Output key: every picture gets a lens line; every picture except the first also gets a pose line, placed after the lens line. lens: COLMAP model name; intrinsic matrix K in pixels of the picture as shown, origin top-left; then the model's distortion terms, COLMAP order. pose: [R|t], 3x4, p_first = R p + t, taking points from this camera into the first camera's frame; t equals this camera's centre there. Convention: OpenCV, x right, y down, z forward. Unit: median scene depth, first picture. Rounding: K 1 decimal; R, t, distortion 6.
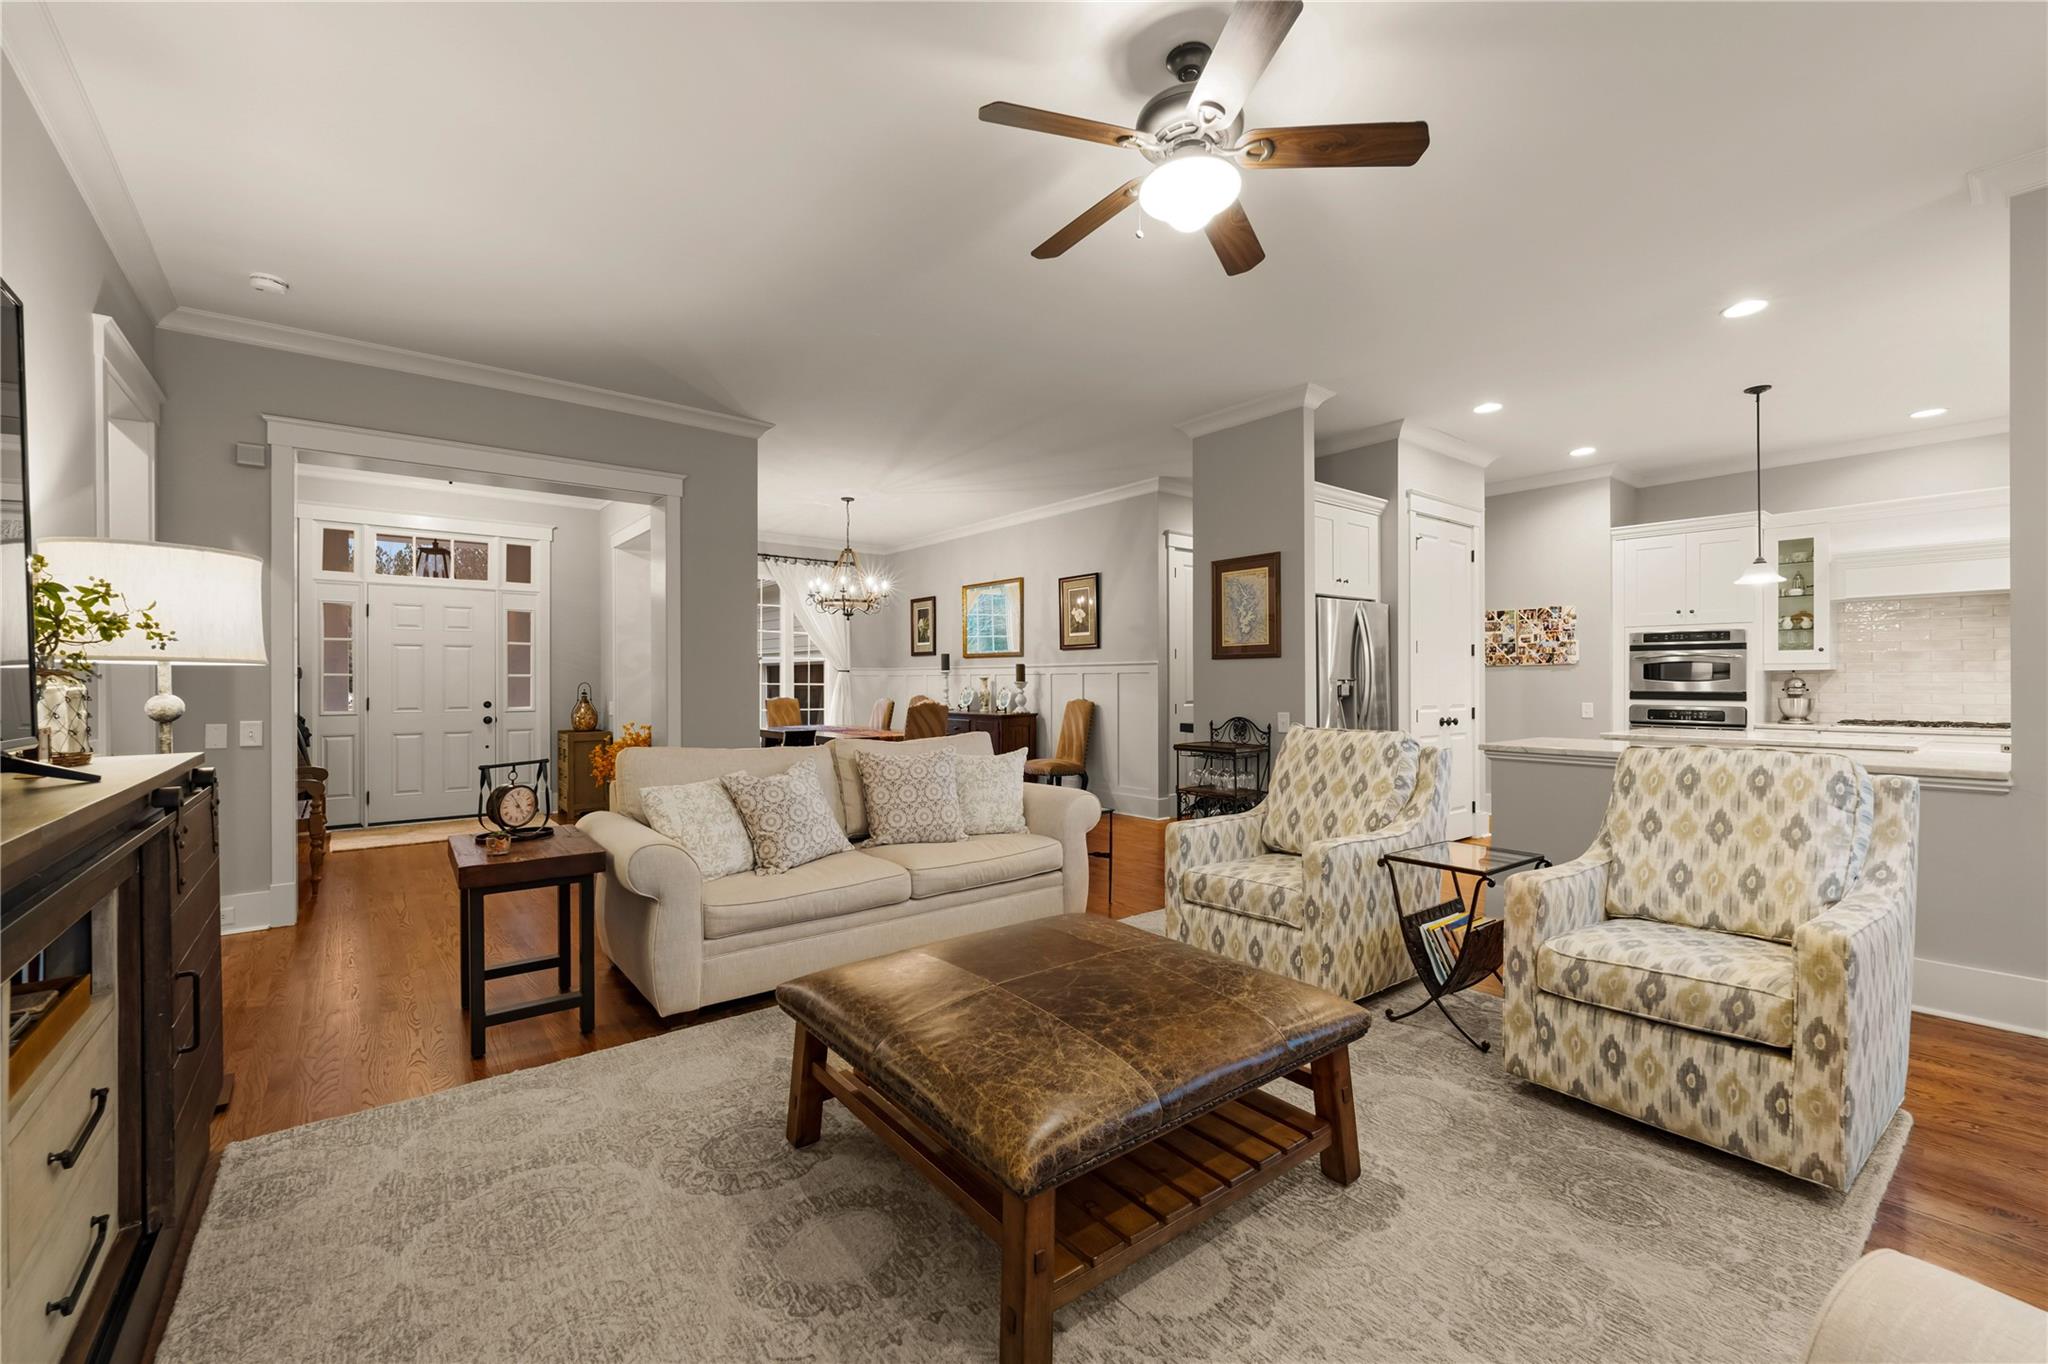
lens RADIAL K [[842.0, 0, 1029.5], [0, 842.0, 684.0], [0, 0, 1]] dist [0.000623, -0.000411]
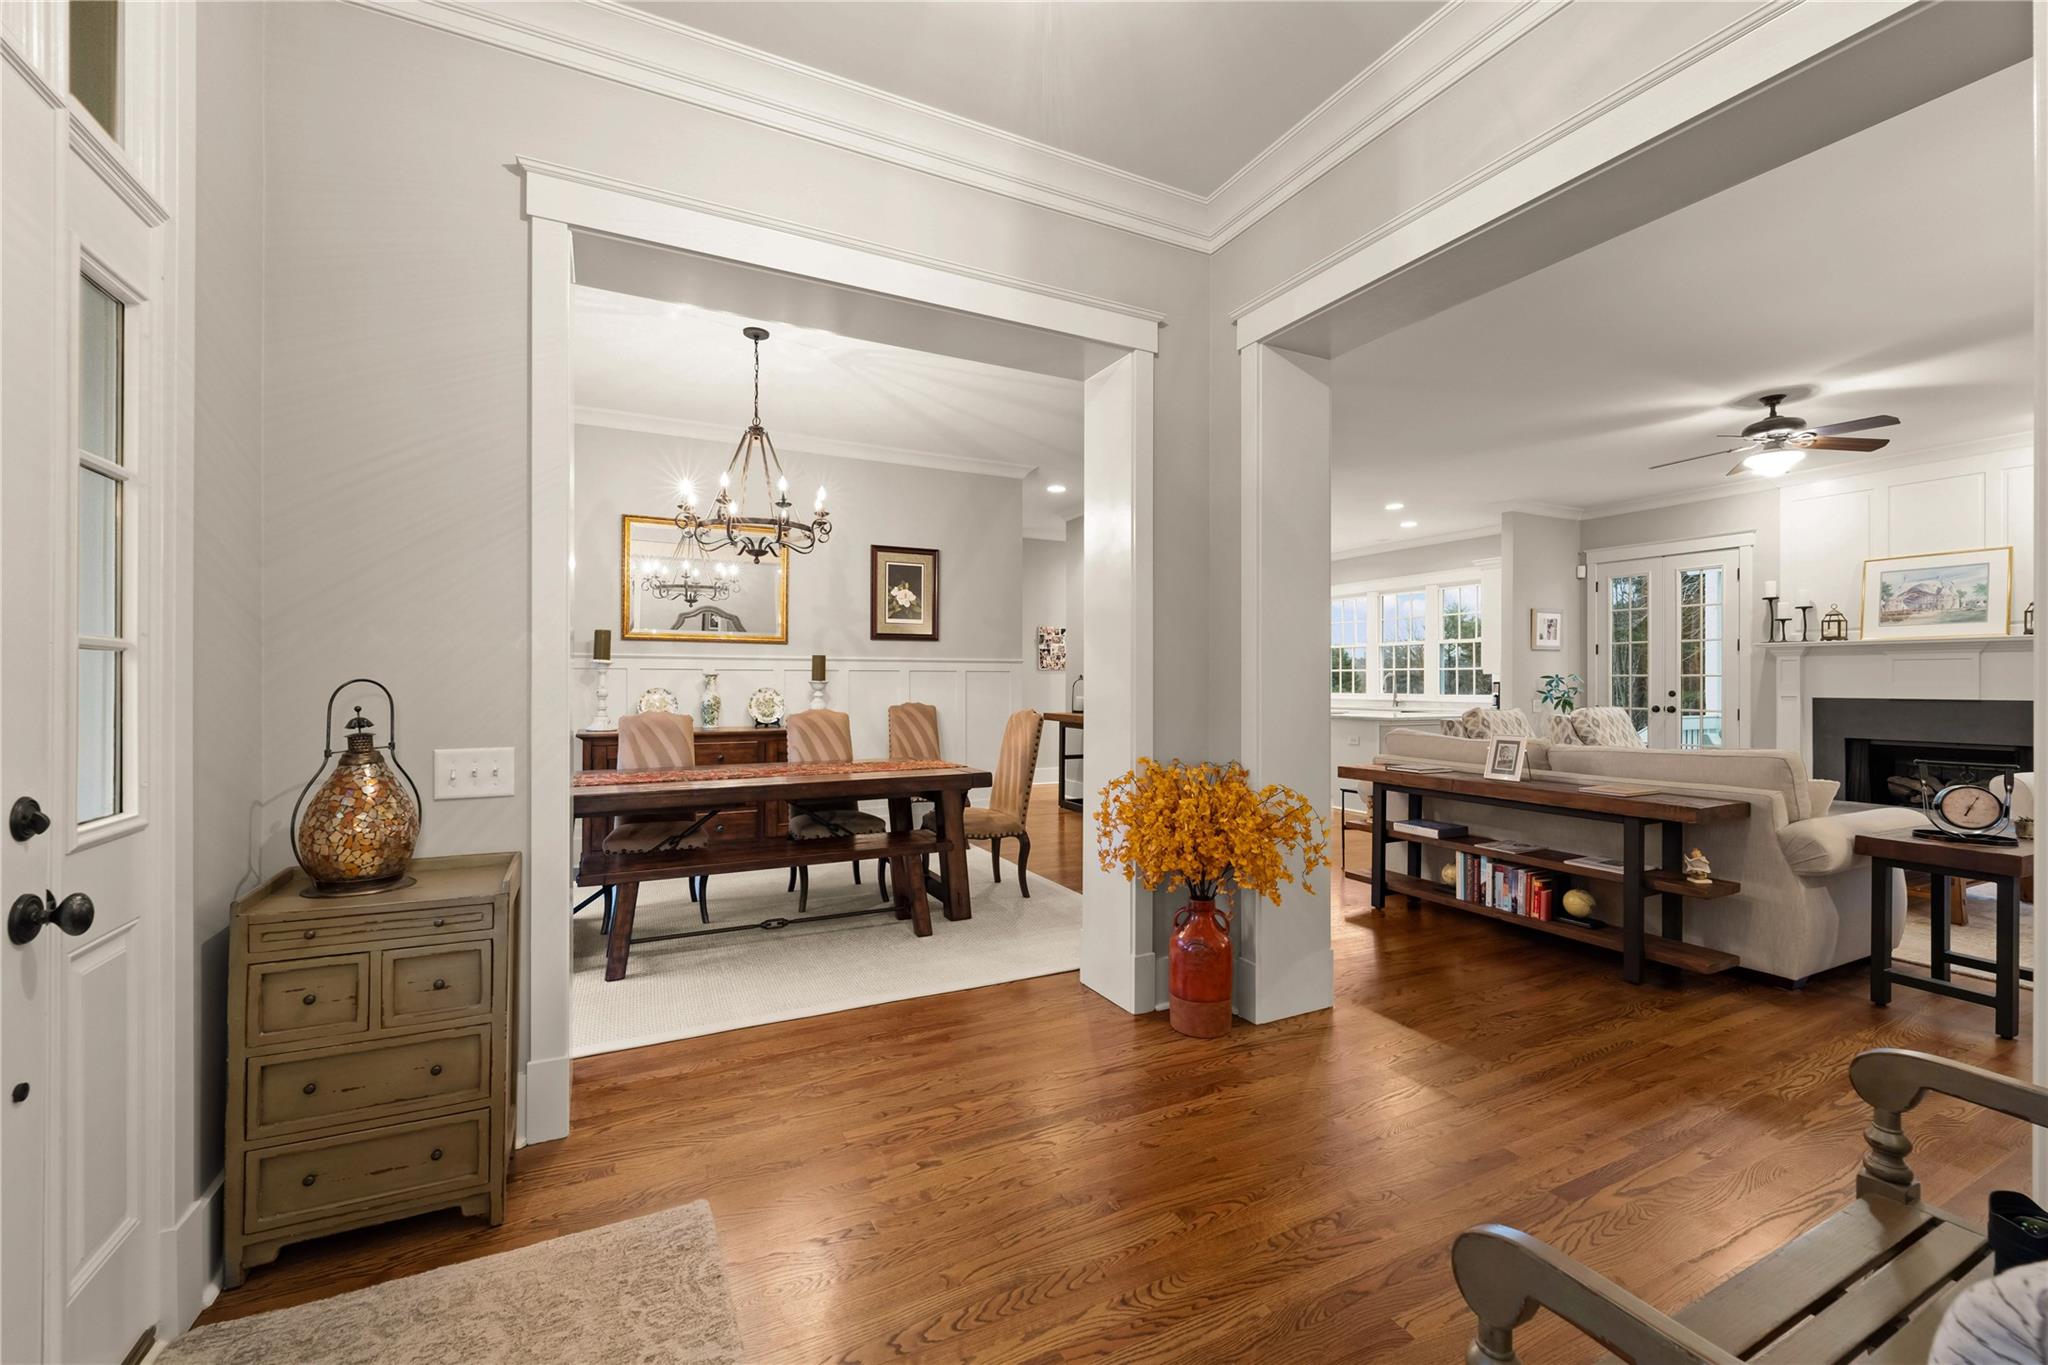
lens RADIAL K [[843.8, 0, 1026.7], [0, 843.8, 663.2], [0, 0, 1]] dist [0.001491, -0.000188]
pose [[0.208785, 0.024785, 0.977647, -0.809969], [0.001035, 0.999673, -0.025565, 0.000933], [-0.977961, 0.006349, 0.208691, 0.847791]]
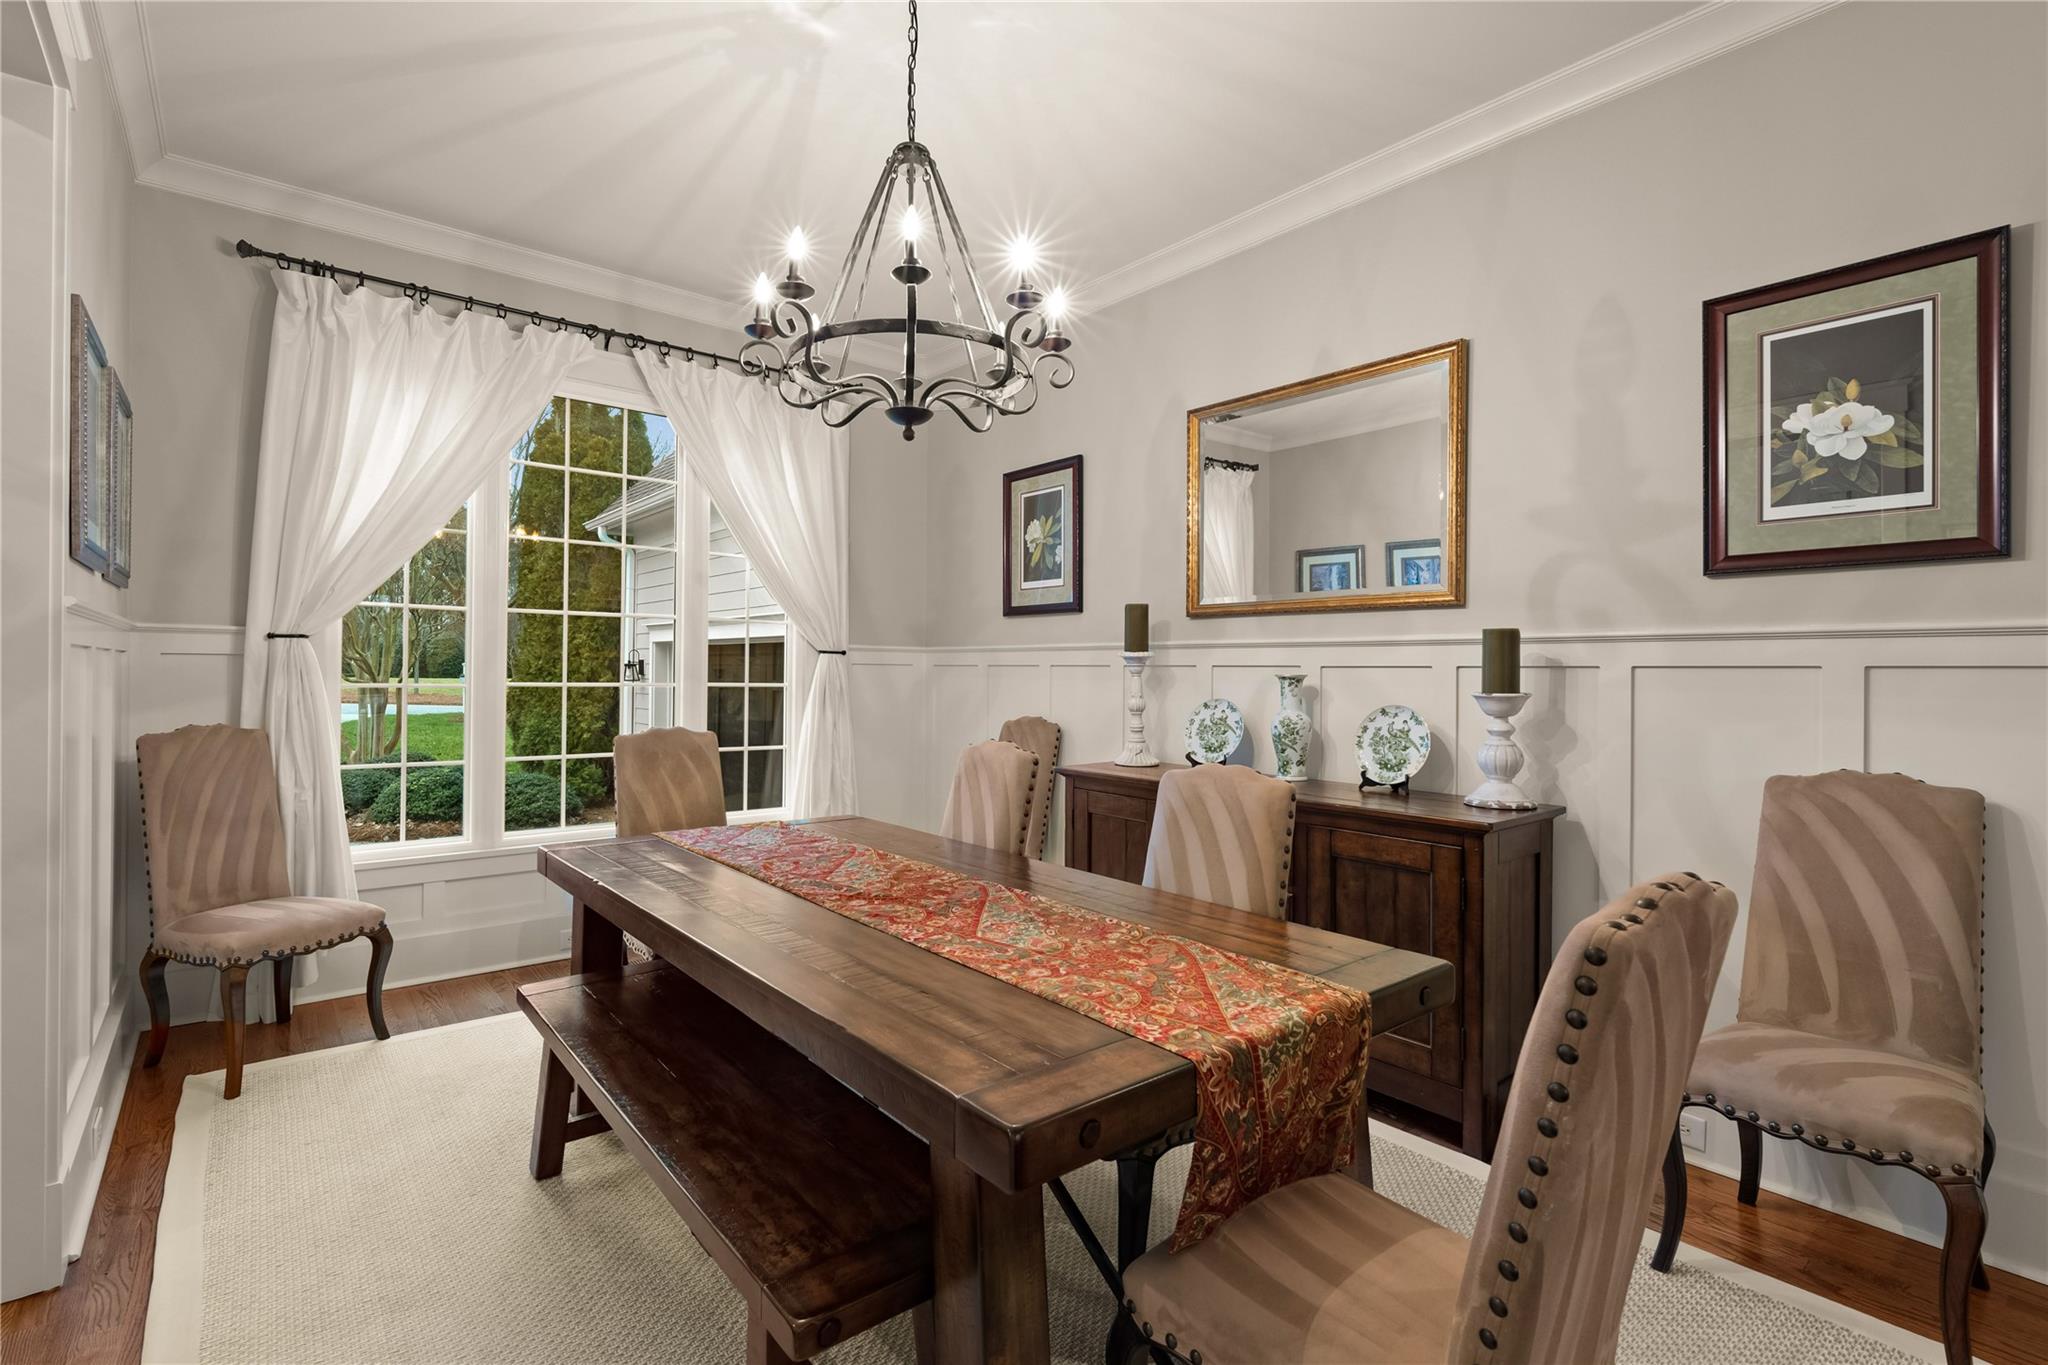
lens RADIAL K [[925.1, 0, 975.9], [0, 925.1, 664.0], [0, 0, 1]] dist [-0.000600, -0.000232]
pose [[0.999821, 0.008575, -0.016874, -0.220966], [-0.008718, 0.999927, -0.008415, -0.010169], [0.016800, 0.008561, 0.999822, 0.853242]]
